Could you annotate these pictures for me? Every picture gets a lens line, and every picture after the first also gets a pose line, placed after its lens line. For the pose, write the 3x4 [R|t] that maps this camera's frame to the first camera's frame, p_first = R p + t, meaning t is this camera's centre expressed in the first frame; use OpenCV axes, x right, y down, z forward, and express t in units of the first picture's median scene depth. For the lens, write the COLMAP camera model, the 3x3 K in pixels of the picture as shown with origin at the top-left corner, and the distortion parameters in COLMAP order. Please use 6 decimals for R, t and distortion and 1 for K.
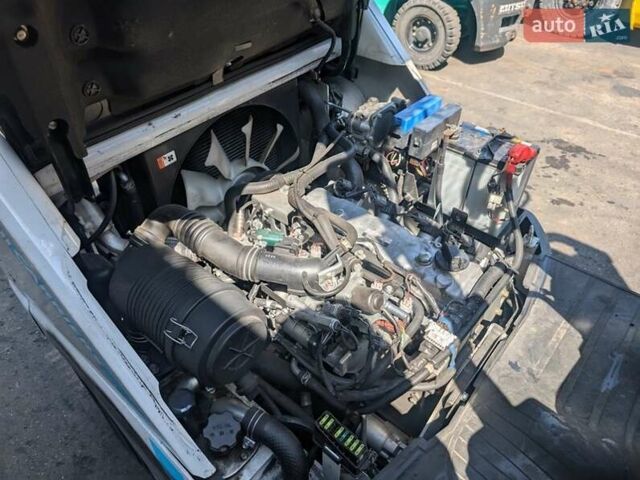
lens RADIAL K [[457.9, 0, 312.3], [0, 457.9, 238.6], [0, 0, 1]] dist [0.003671, -0.002564]
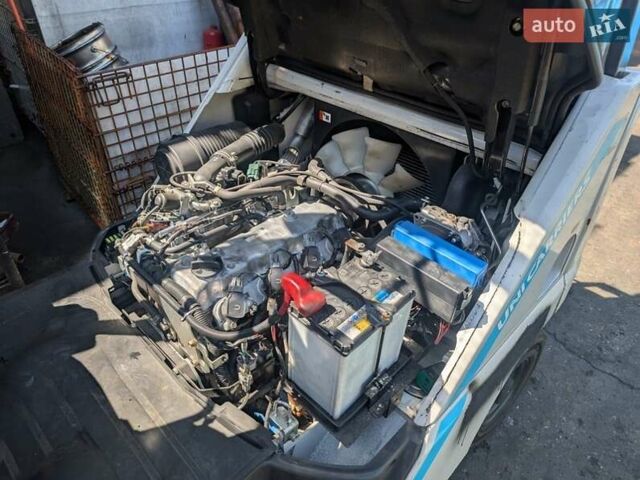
lens RADIAL K [[448.9, 0, 303.3], [0, 448.9, 239.0], [0, 0, 1]] dist [0.007502, 0.001810]
pose [[-0.067284, 0.623306, -0.779078, 0.970887], [-0.682233, 0.541031, 0.491775, -0.600823], [0.728032, 0.564602, 0.388837, 0.659286]]
